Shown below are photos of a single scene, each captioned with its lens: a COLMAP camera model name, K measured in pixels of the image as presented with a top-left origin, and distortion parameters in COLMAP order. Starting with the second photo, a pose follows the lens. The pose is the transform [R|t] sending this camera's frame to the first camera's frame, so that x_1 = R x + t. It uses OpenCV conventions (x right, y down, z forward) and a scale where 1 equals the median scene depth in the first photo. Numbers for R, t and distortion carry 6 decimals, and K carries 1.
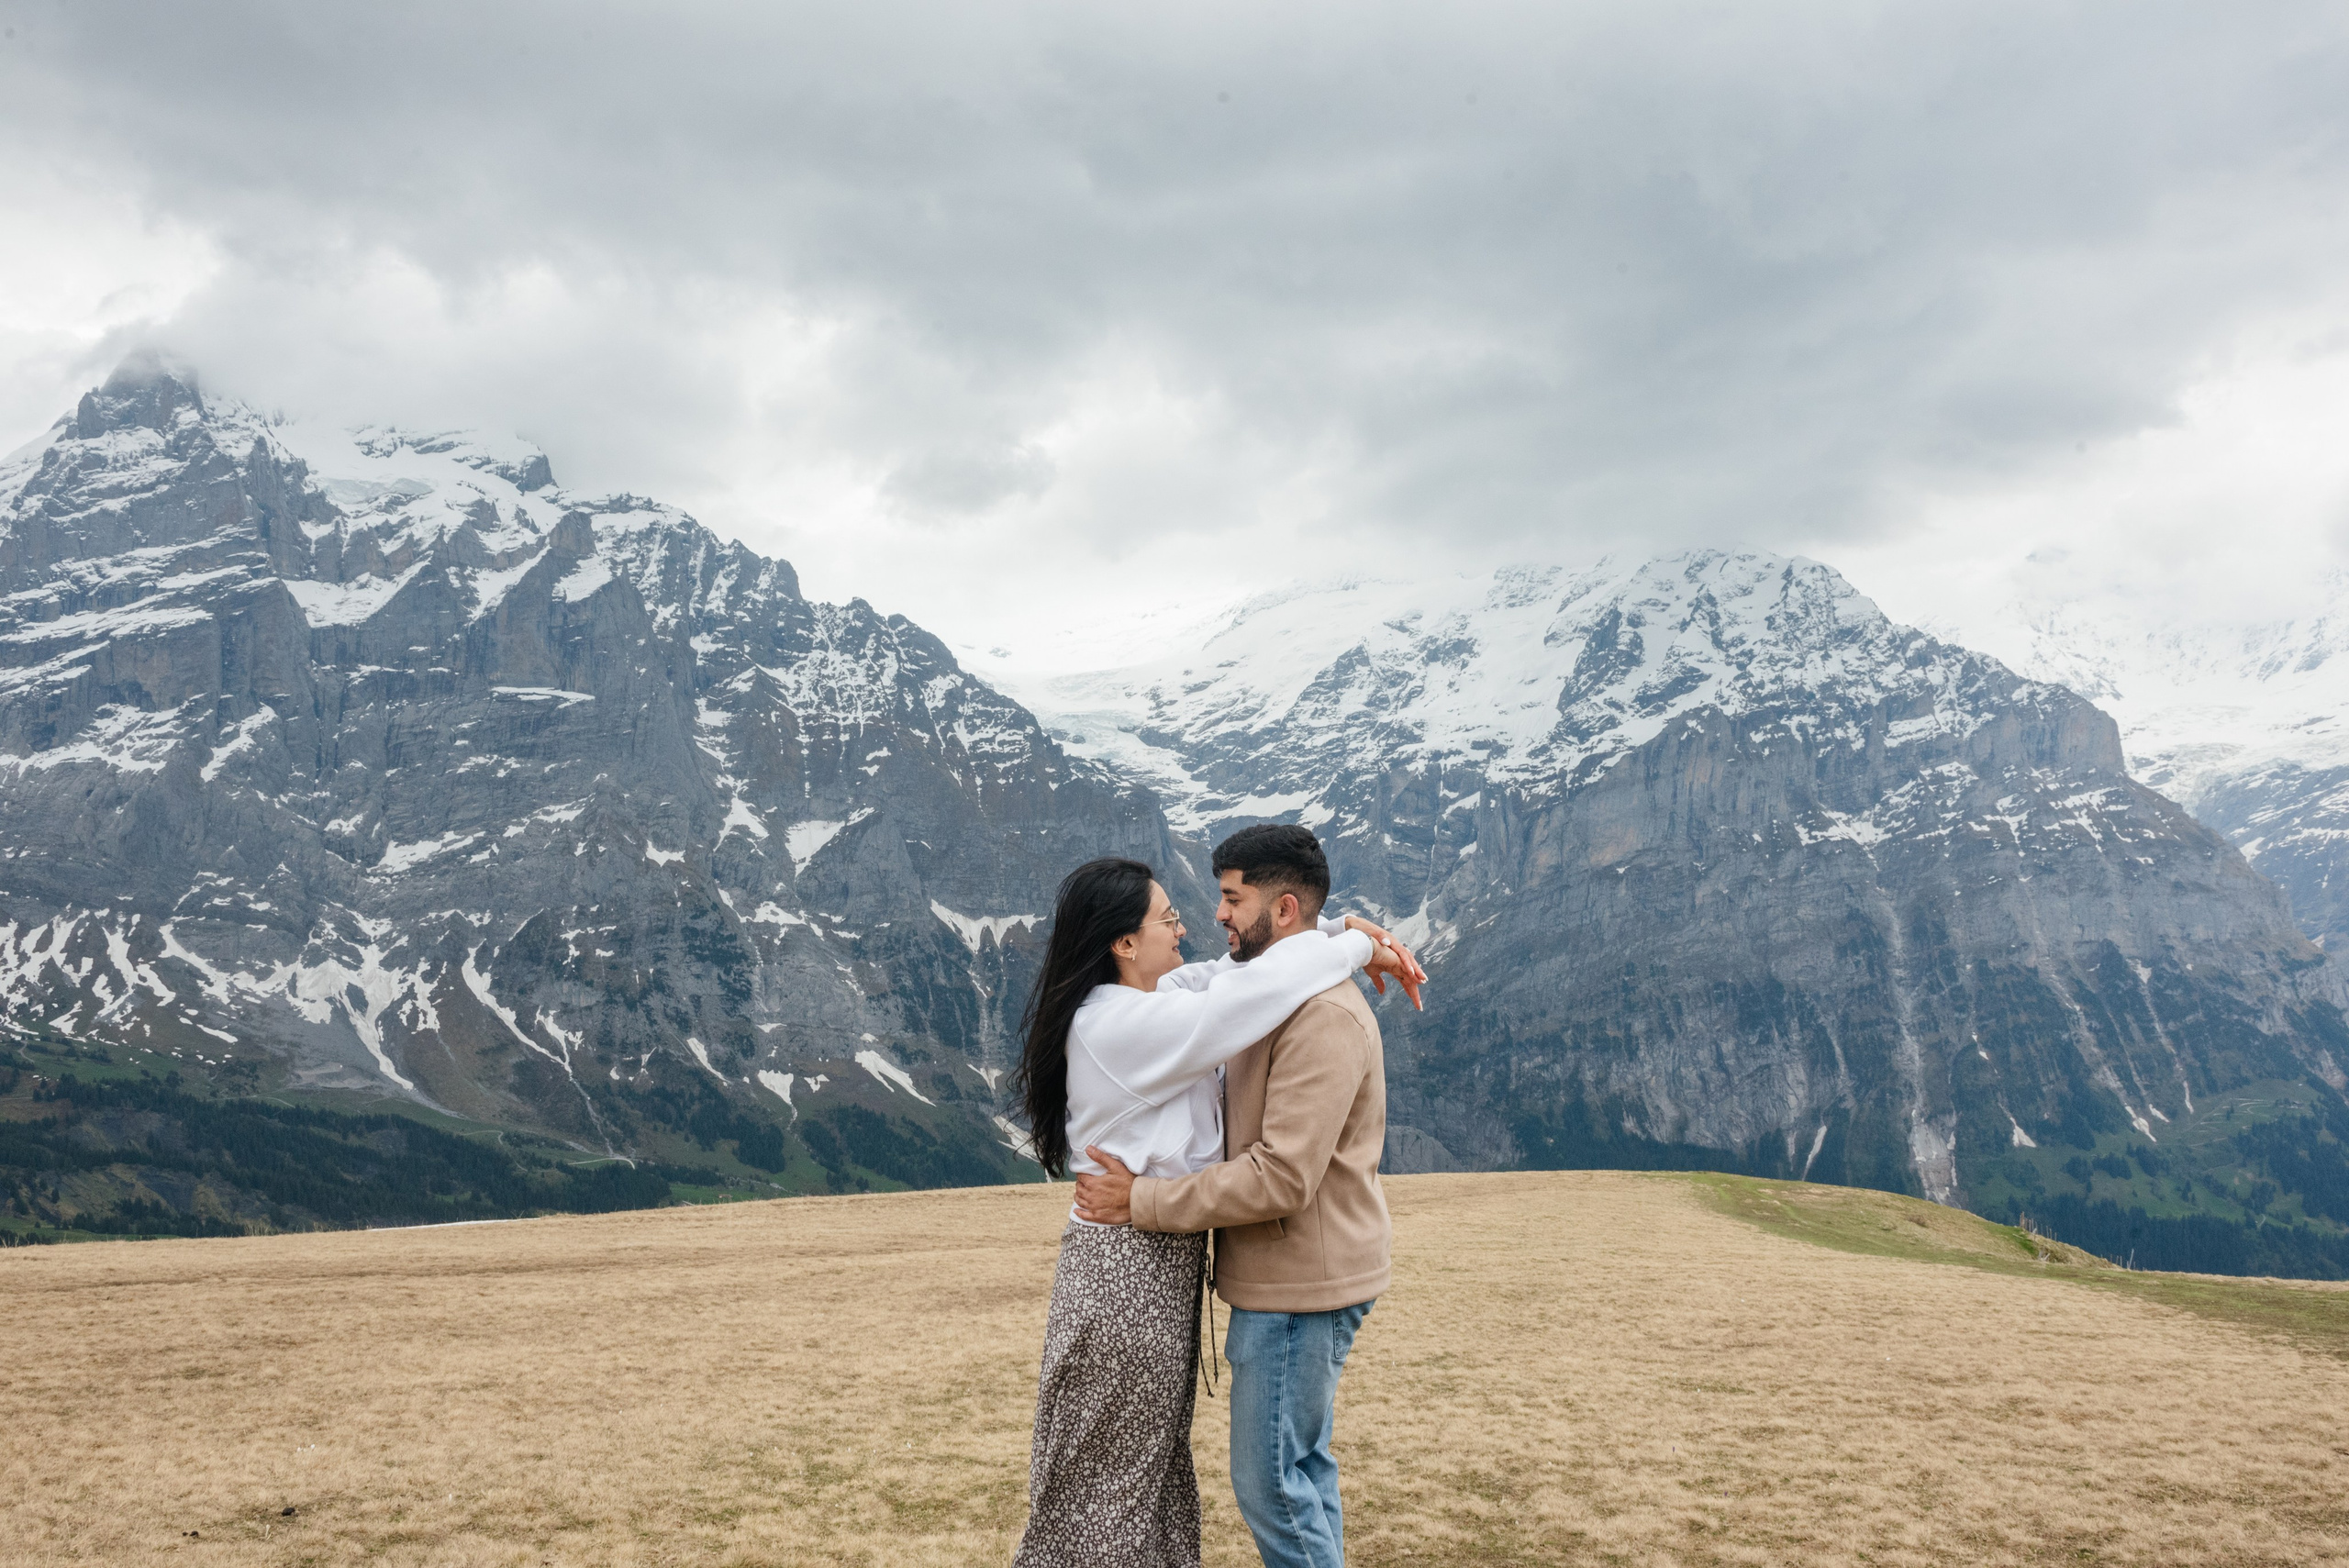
lens RADIAL K [[1608.7, 0, 1183.9], [0, 1608.7, 793.7], [0, 0, 1]] dist [-0.051209, -0.002344]
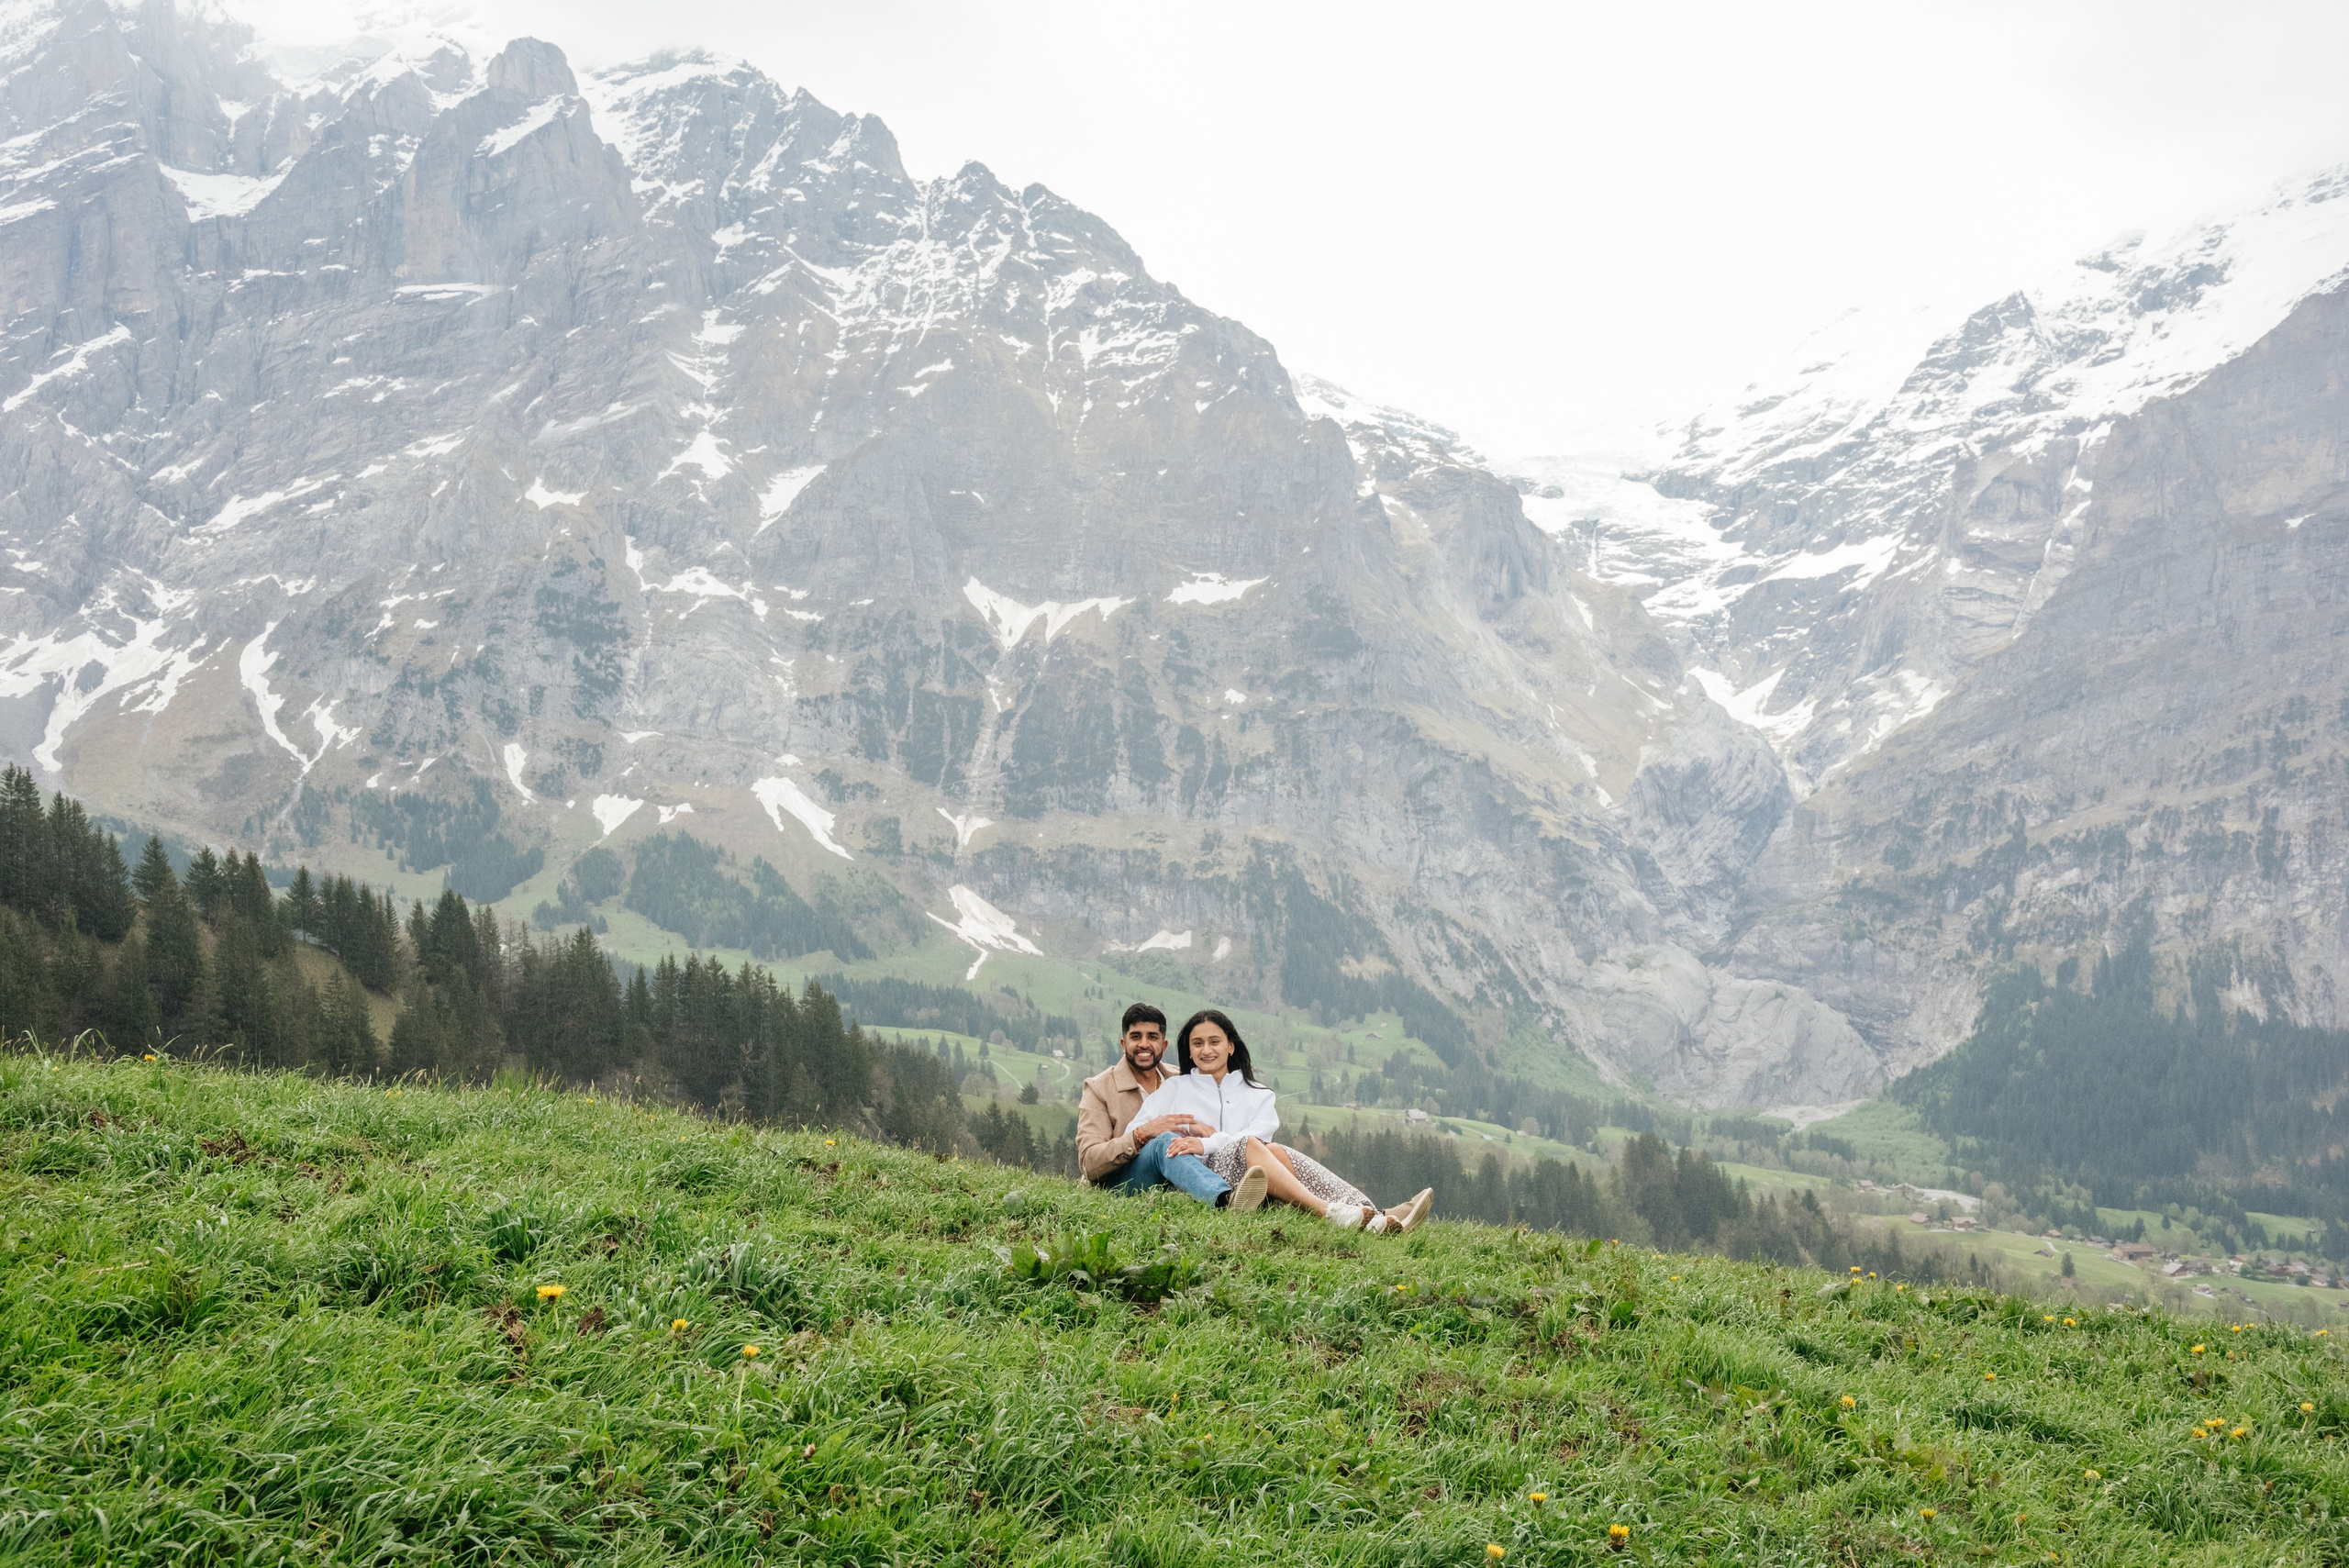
lens RADIAL K [[2196.5, 0, 1182.7], [0, 2196.5, 787.3], [0, 0, 1]] dist [0.015058, -0.004327]
pose [[0.912832, 0.000790, -0.408334, 0.246596], [-0.004572, 0.999955, -0.008287, 0.143329], [0.408309, 0.009431, 0.912795, 0.240734]]
